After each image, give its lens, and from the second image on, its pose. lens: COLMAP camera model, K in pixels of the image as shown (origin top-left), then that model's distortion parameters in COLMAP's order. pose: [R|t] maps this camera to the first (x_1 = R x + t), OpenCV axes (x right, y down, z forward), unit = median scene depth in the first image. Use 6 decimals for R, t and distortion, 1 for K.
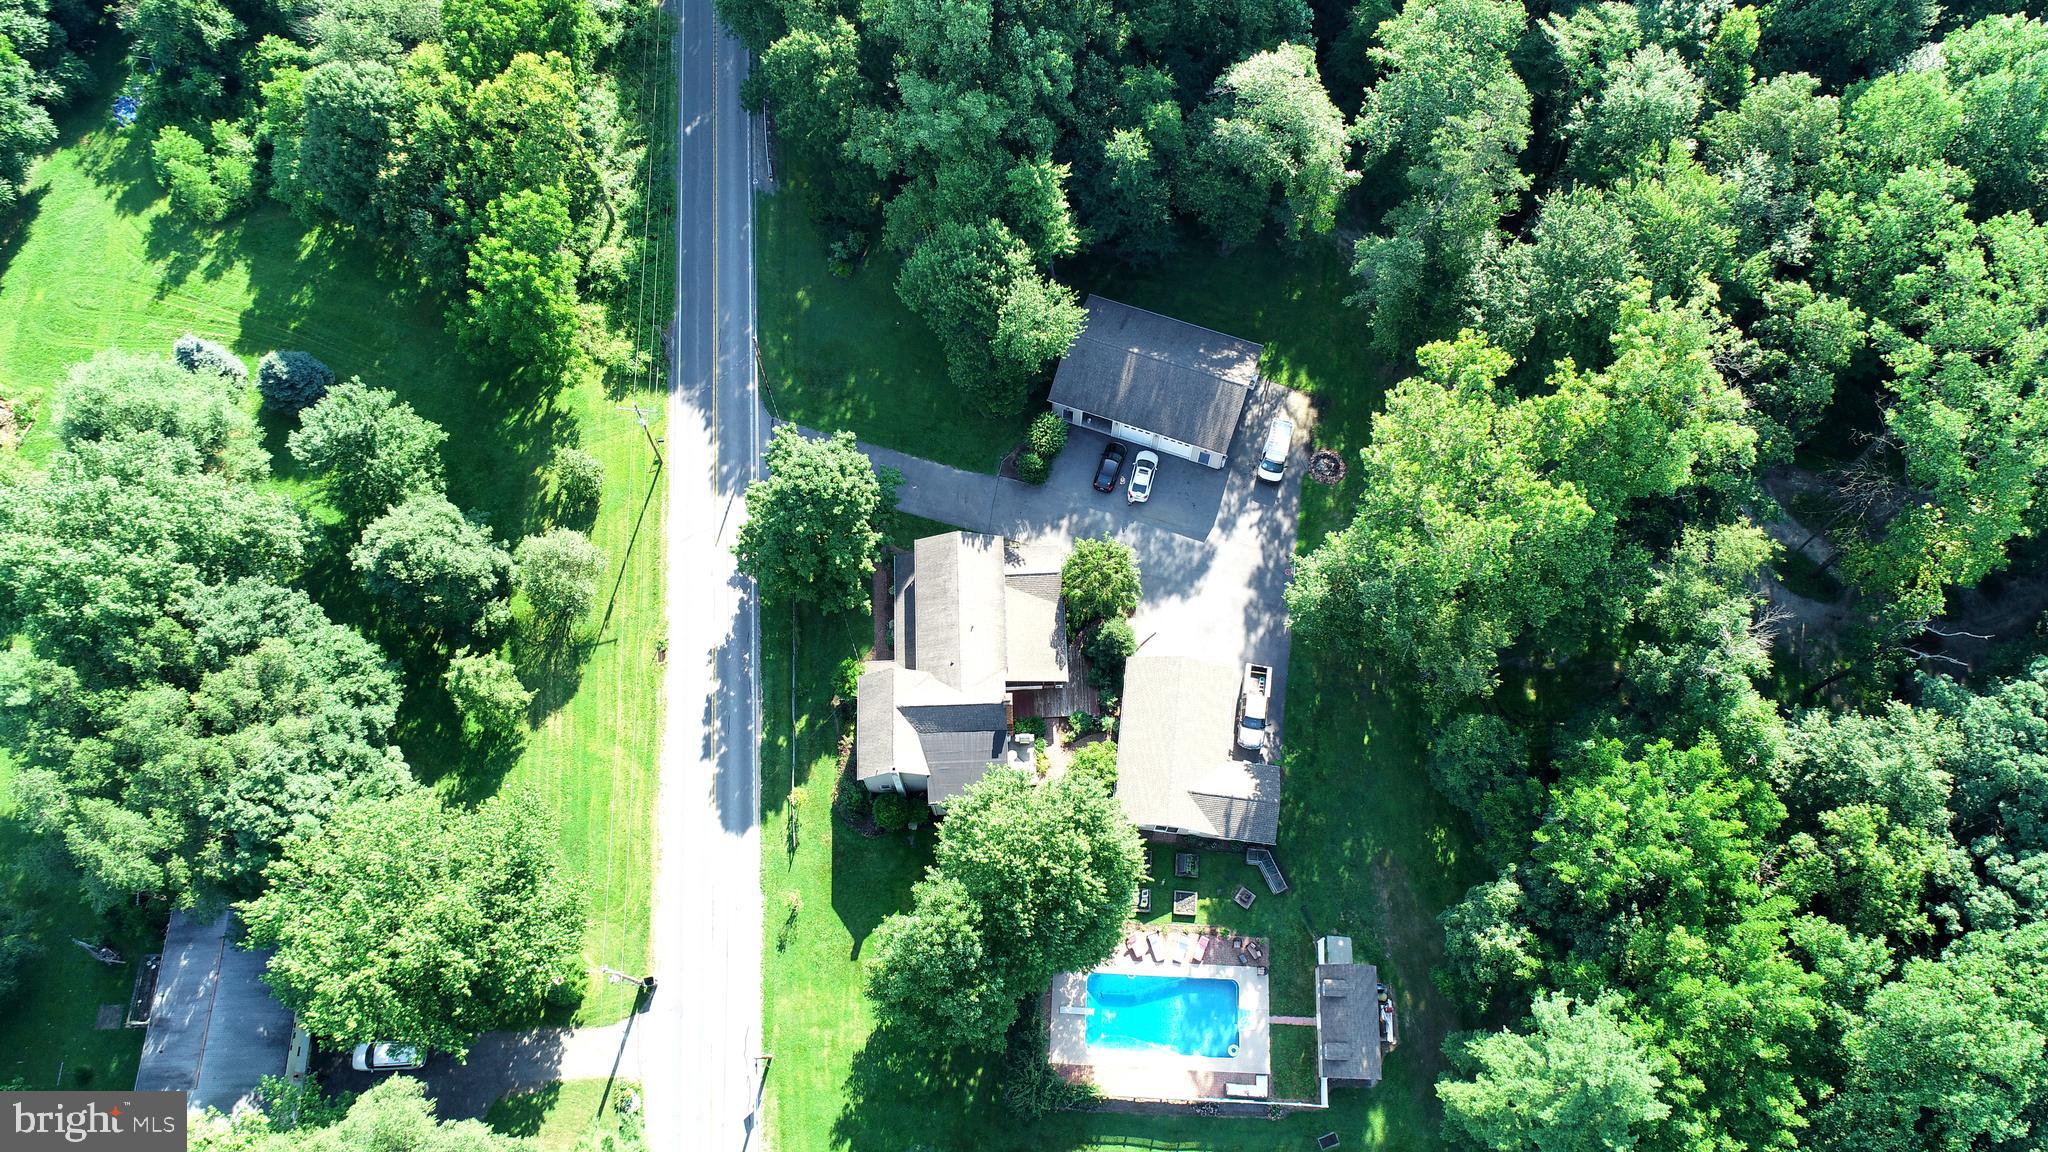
lens RADIAL K [[1412.2, 0, 1031.5], [0, 1412.2, 573.6], [0, 0, 1]] dist [-0.013350, 0.007370]
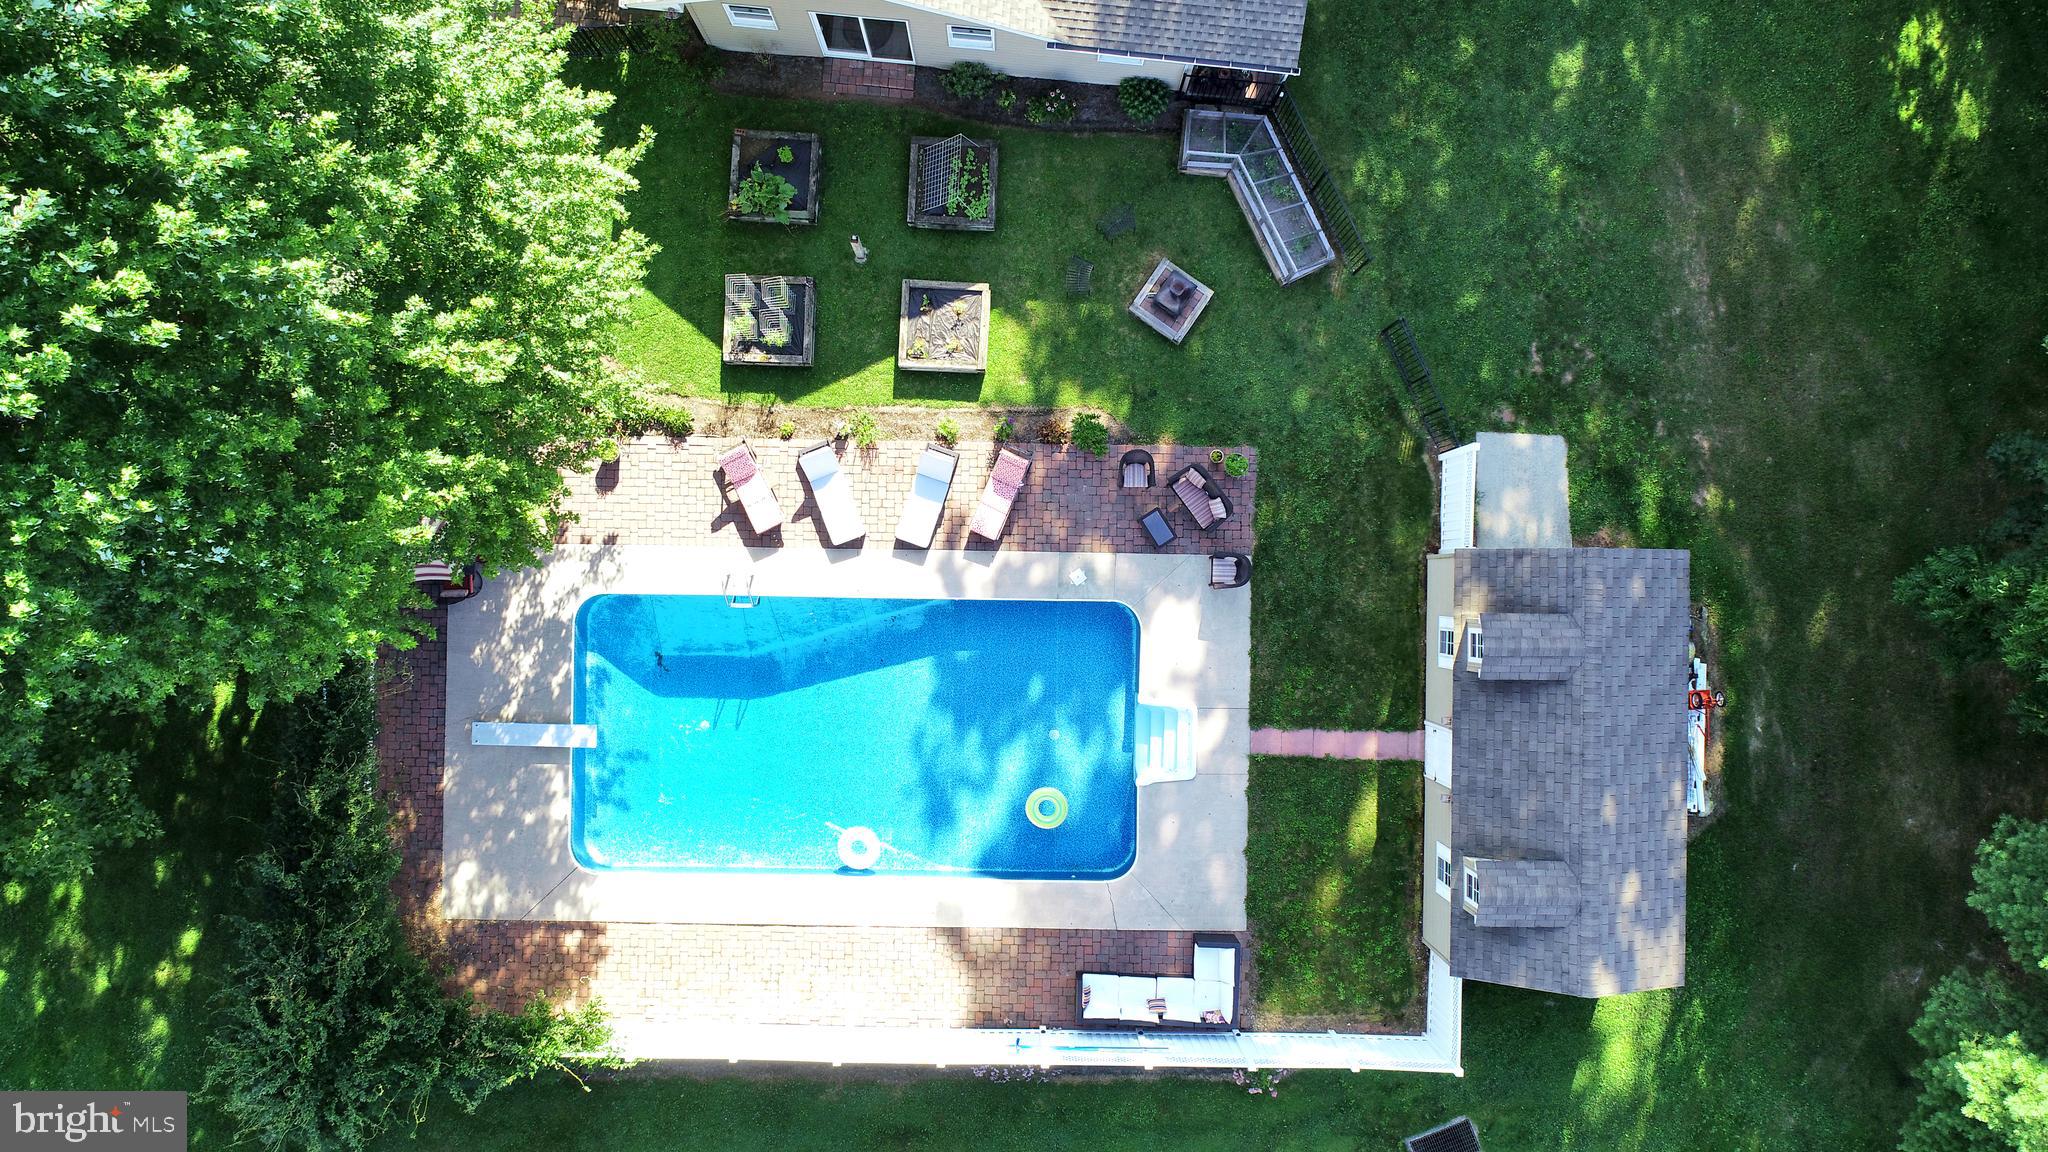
lens RADIAL K [[1412.2, 0, 1020.8], [0, 1412.2, 575.0], [0, 0, 1]] dist [-0.013350, 0.007370]
pose [[0.997809, -0.032316, 0.057737, 0.108481], [0.007935, 0.924765, 0.380455, 0.179651], [-0.065688, -0.379163, 0.922995, 0.751861]]
